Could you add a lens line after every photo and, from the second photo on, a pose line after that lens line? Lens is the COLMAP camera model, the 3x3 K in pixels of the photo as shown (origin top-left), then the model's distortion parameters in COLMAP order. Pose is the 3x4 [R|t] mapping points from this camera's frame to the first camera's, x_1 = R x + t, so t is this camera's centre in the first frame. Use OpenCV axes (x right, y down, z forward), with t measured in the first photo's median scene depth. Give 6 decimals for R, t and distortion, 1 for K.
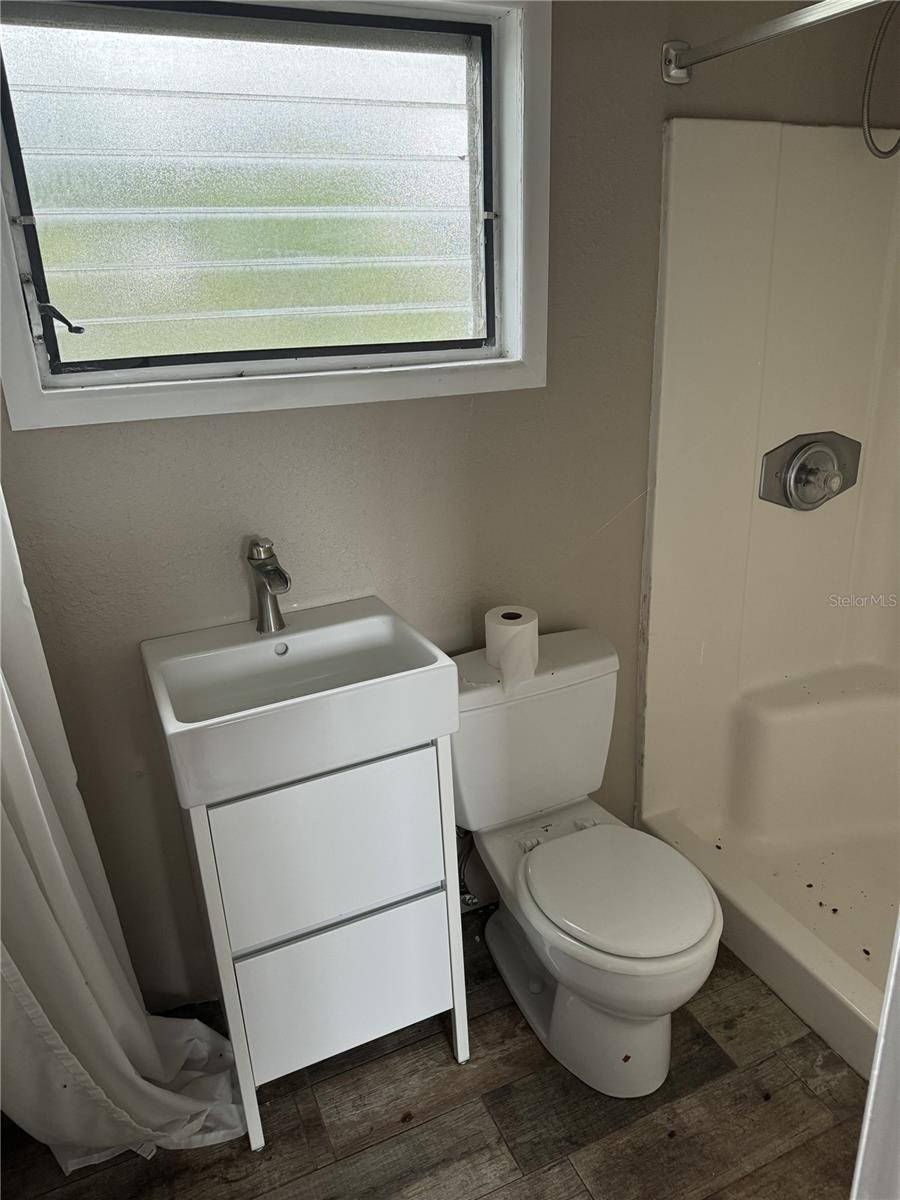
lens RADIAL K [[844.4, 0, 449.9], [0, 844.4, 598.5], [0, 0, 1]] dist [-0.001976, -0.006505]
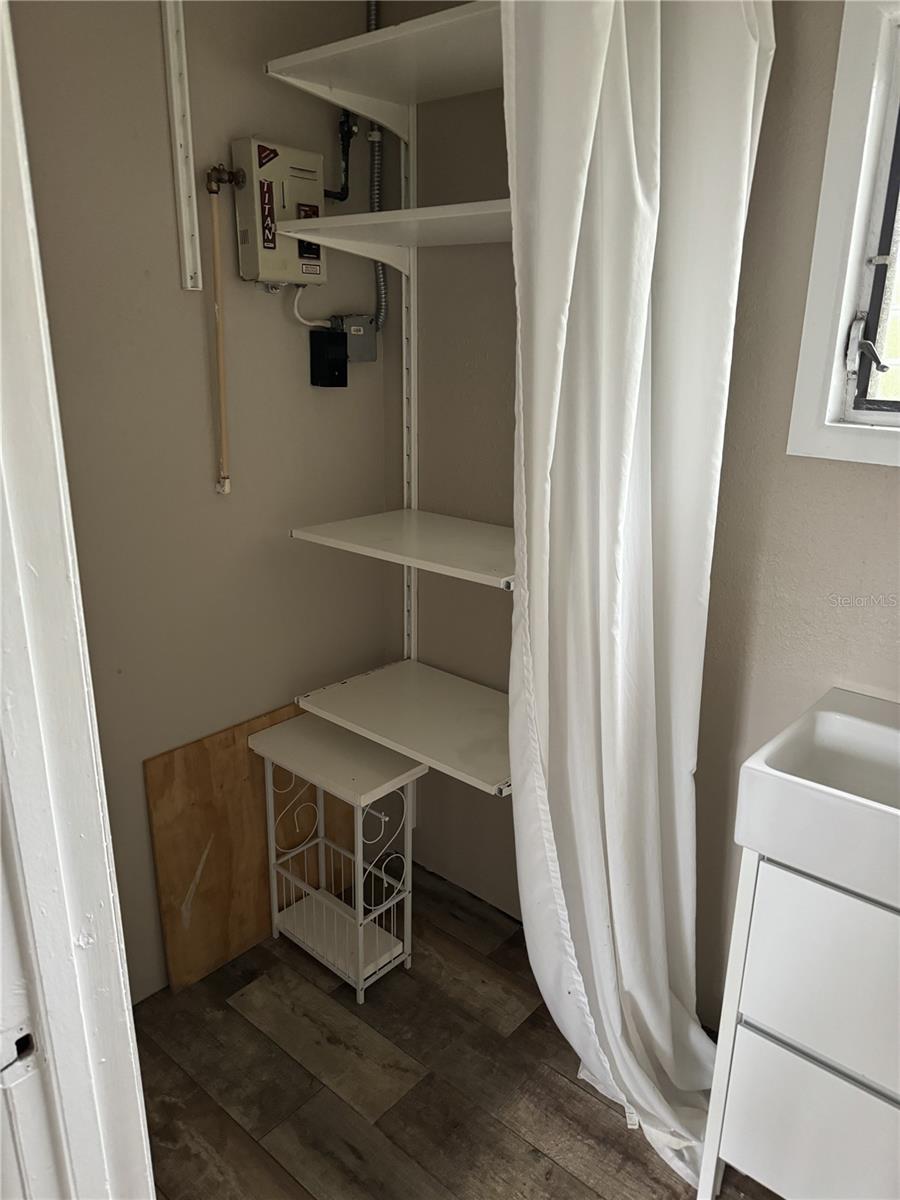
lens RADIAL K [[844.4, 0, 448.5], [0, 844.4, 600.5], [0, 0, 1]] dist [-0.001976, -0.006505]
pose [[0.412927, 0.315921, -0.854216, 0.266351], [-0.345719, 0.922083, 0.173900, -0.061351], [0.842597, 0.223510, 0.489973, 0.142651]]
